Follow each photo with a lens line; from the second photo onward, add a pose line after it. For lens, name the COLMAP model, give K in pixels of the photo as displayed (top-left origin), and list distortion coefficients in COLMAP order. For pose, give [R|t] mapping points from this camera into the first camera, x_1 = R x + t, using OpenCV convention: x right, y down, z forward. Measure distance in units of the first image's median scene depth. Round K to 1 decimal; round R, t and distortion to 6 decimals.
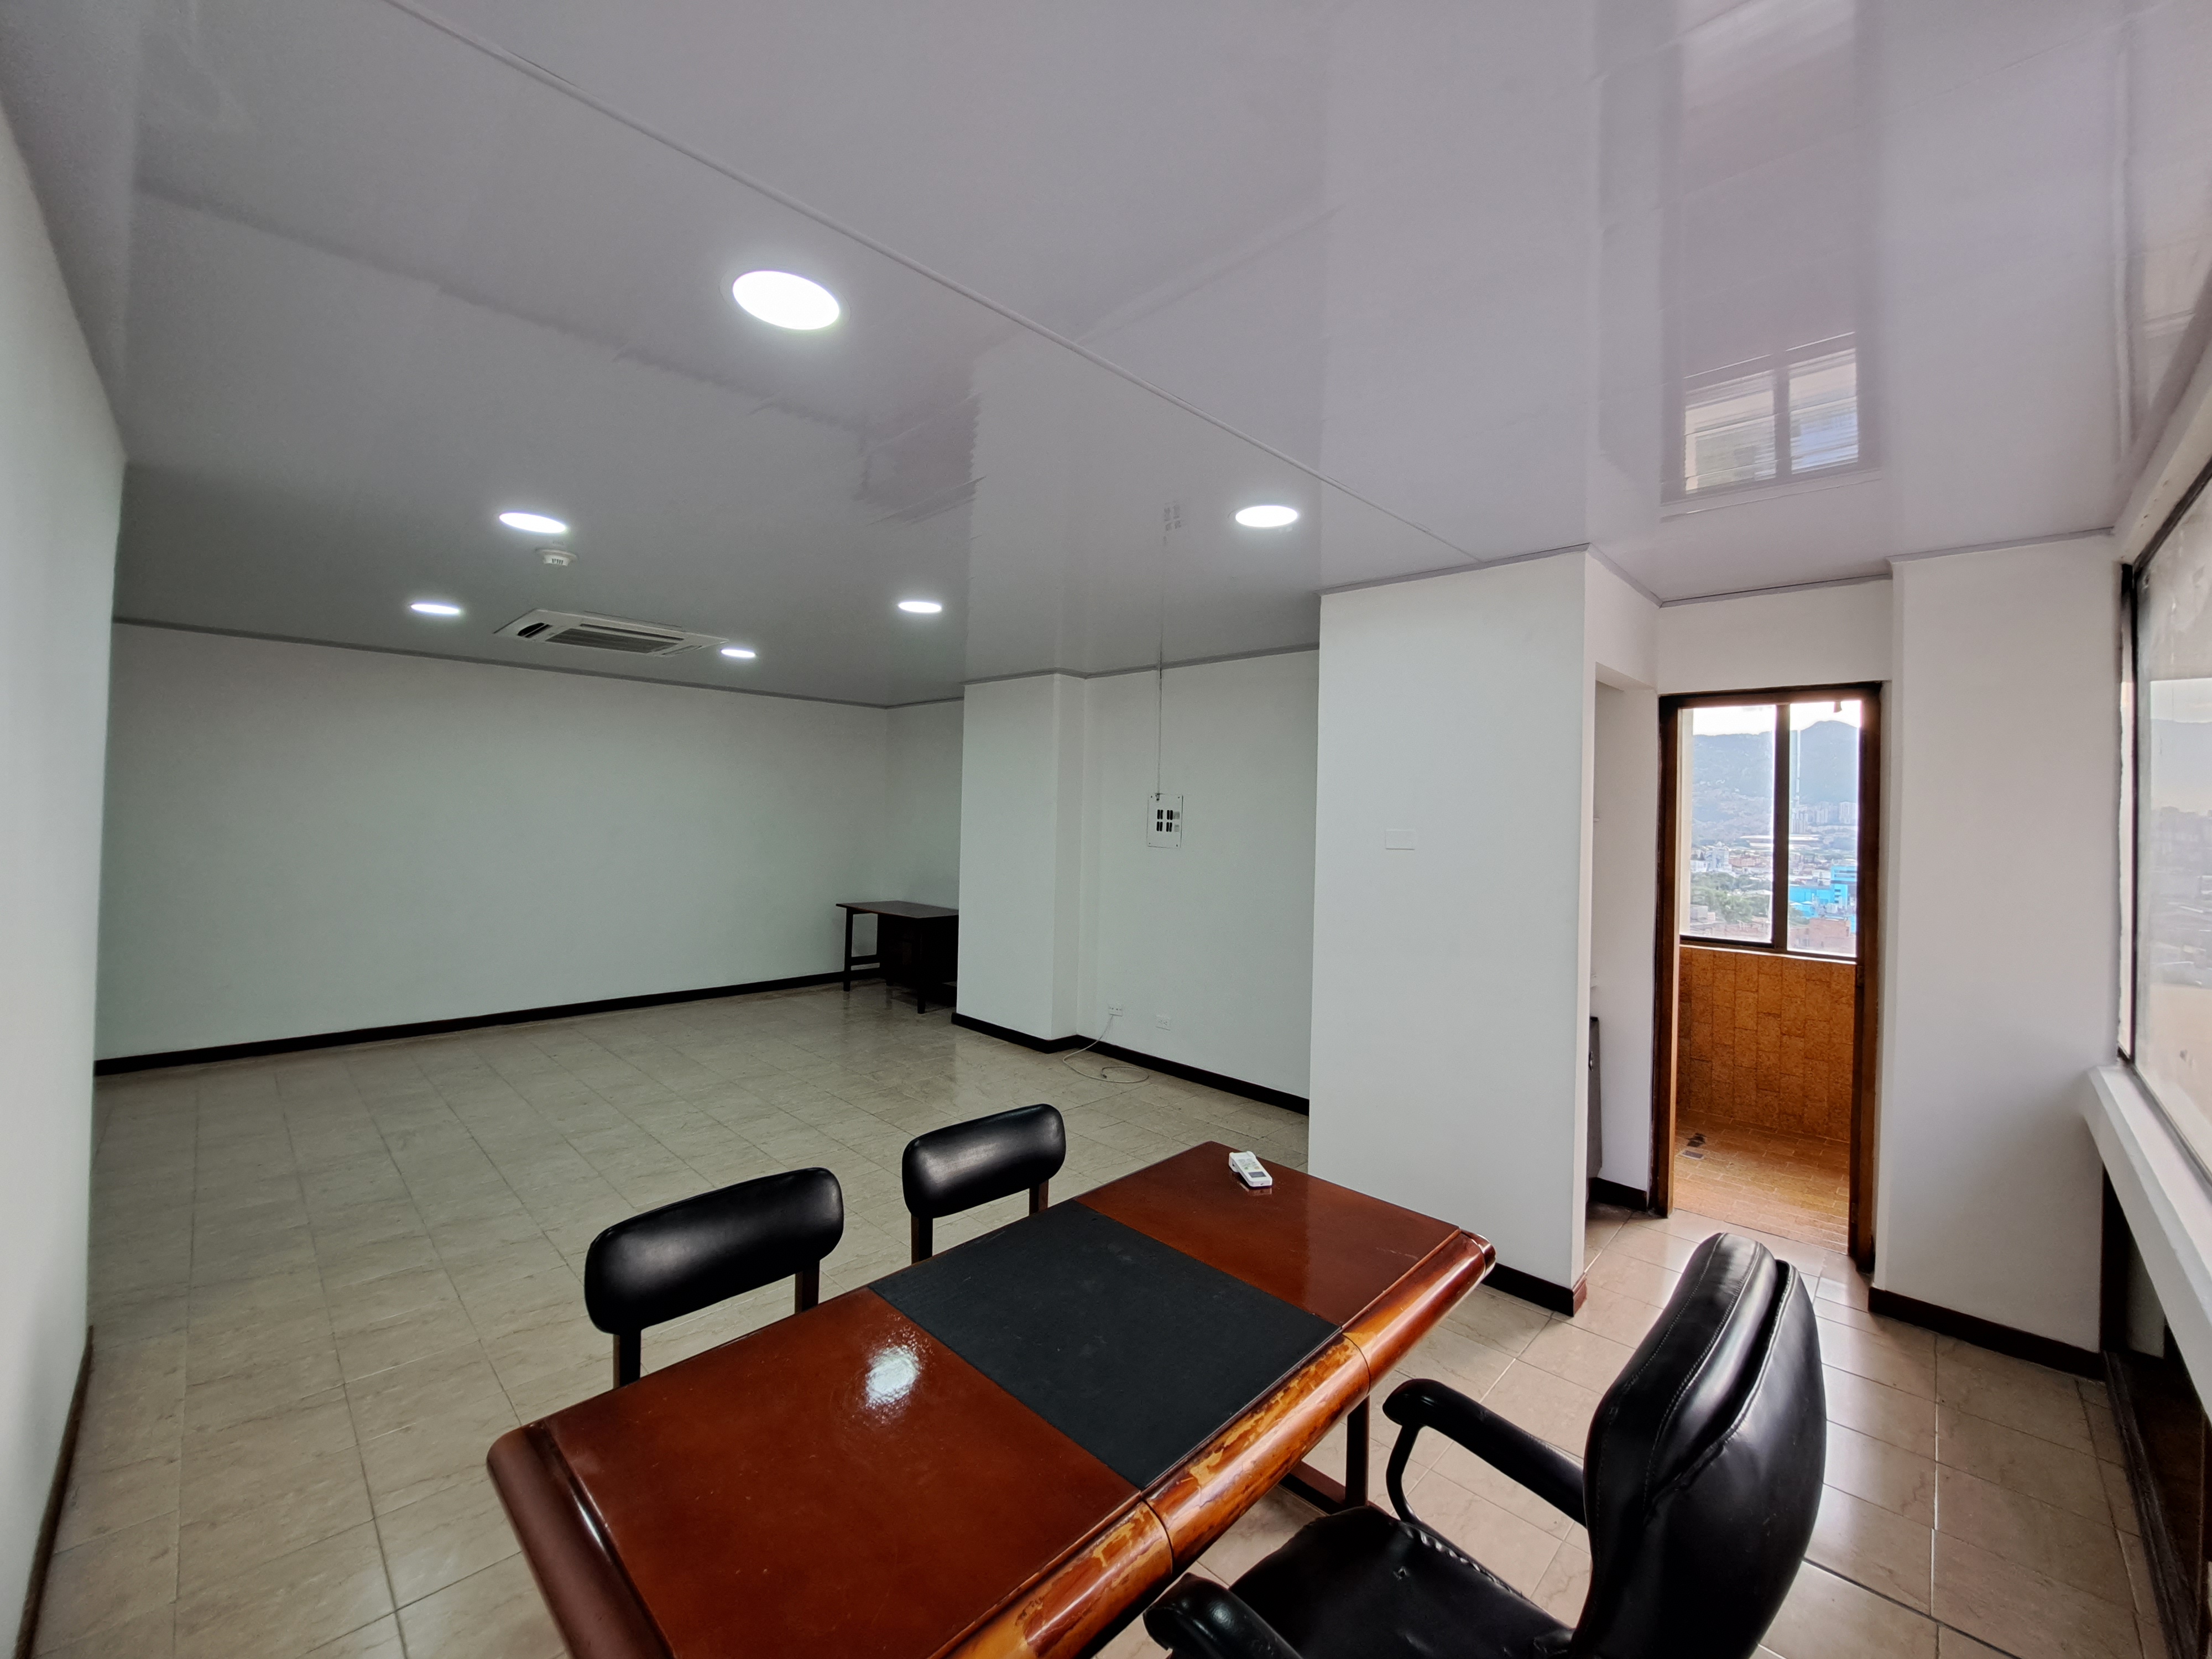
lens RADIAL K [[889.4, 0, 1107.0], [0, 889.4, 808.7], [0, 0, 1]] dist [-0.019557, 0.000867]
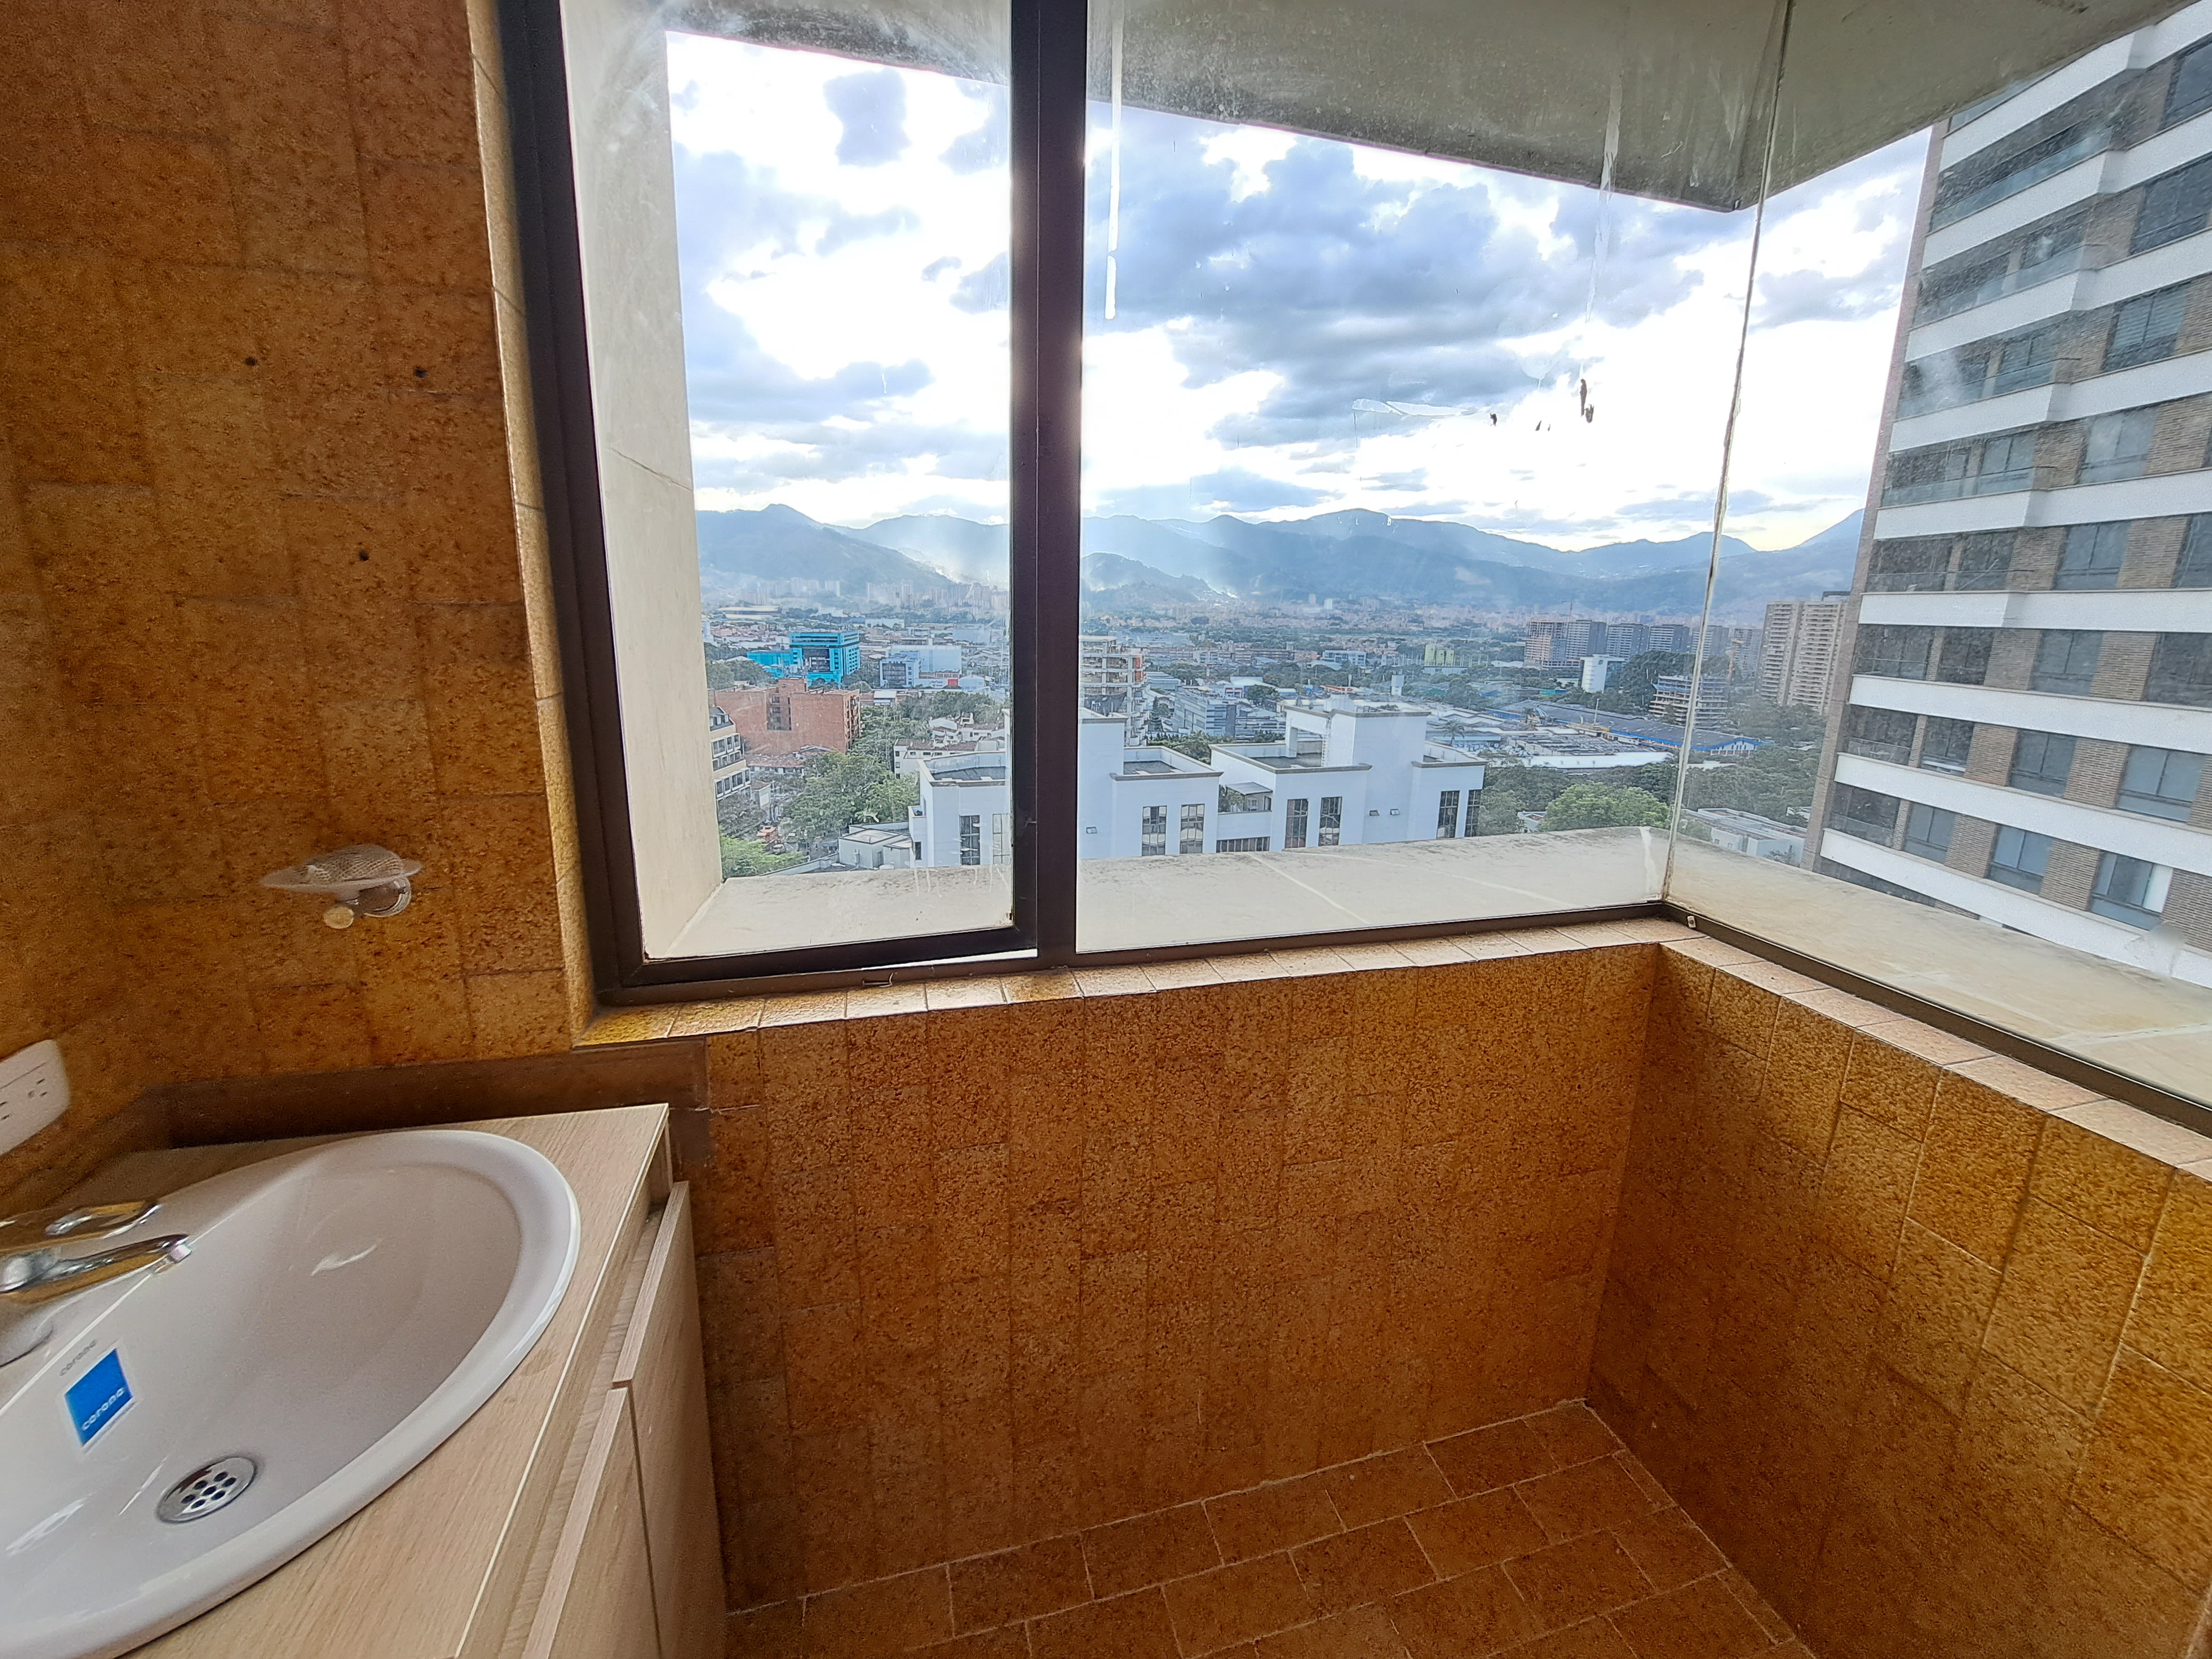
lens RADIAL K [[889.4, 0, 1109.4], [0, 889.4, 799.6], [0, 0, 1]] dist [-0.019557, 0.000867]
pose [[0.512578, -0.197617, 0.835590, 0.546770], [-0.007993, 0.972015, 0.234784, 0.051294], [-0.858604, -0.127024, 0.496654, 0.837829]]
